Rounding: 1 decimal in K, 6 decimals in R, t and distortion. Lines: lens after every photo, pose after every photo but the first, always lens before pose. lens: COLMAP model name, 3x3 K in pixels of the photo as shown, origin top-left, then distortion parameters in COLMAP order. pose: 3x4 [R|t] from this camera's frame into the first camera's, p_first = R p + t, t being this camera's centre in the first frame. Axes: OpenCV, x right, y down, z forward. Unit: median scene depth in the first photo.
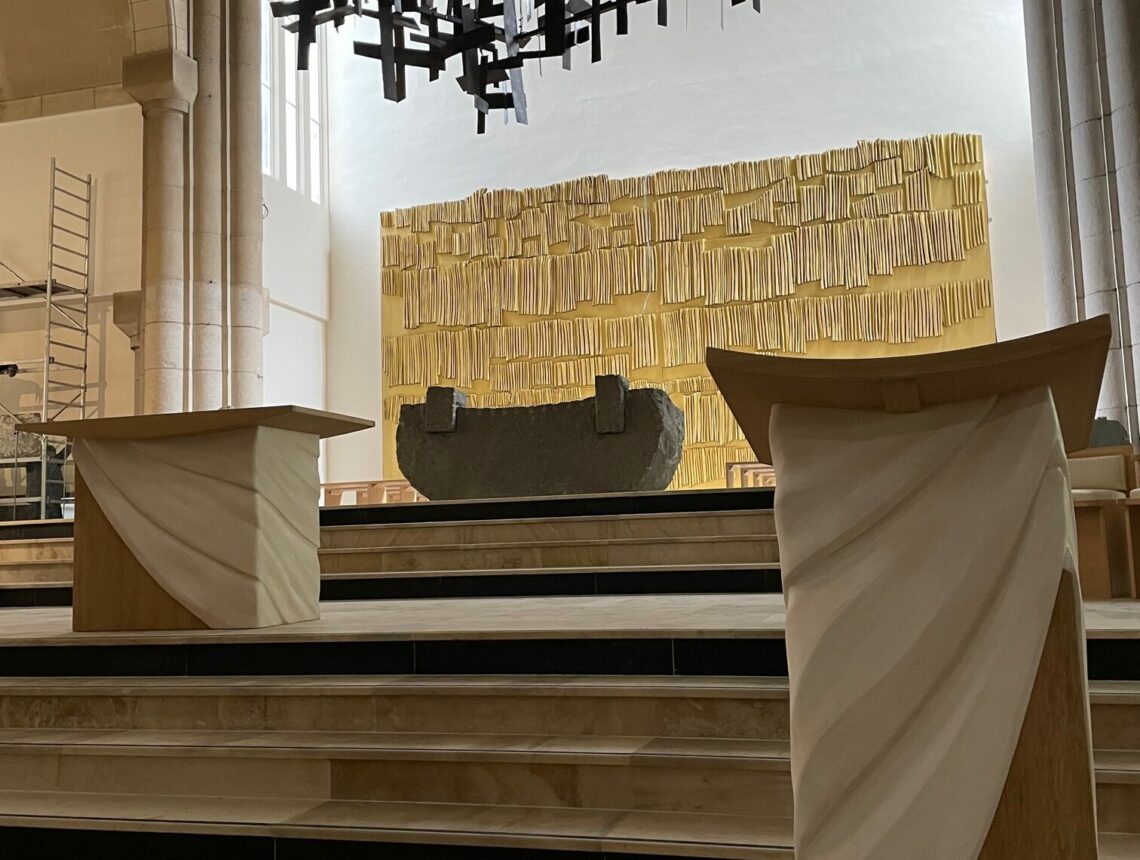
lens RADIAL K [[1132.9, 0, 563.9], [0, 1132.9, 423.9], [0, 0, 1]] dist [0.056307, 0.000000]
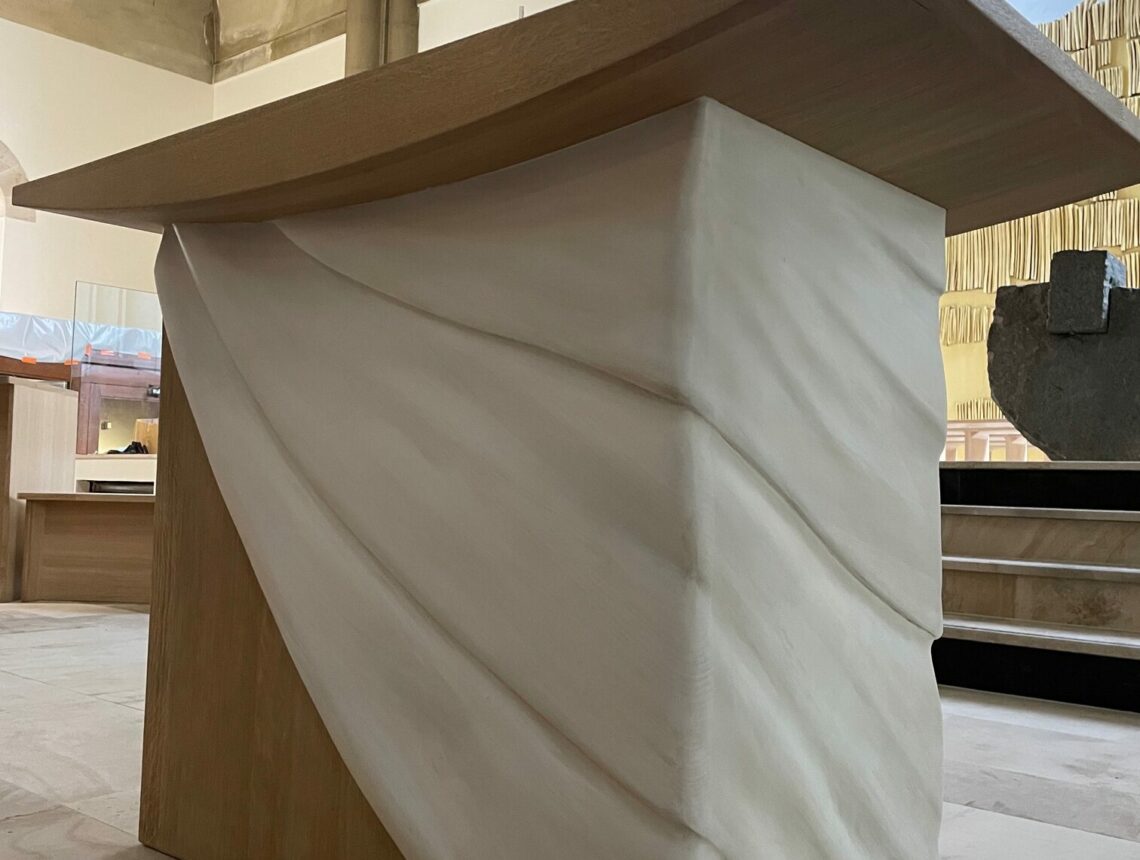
lens RADIAL K [[1132.9, 0, 569.7], [0, 1132.9, 429.1], [0, 0, 1]] dist [0.056307, 0.000000]
pose [[0.908656, 0.031097, -0.416386, -0.067474], [-0.009124, 0.998463, 0.054659, 0.017427], [0.417446, -0.045867, 0.907543, 0.265625]]
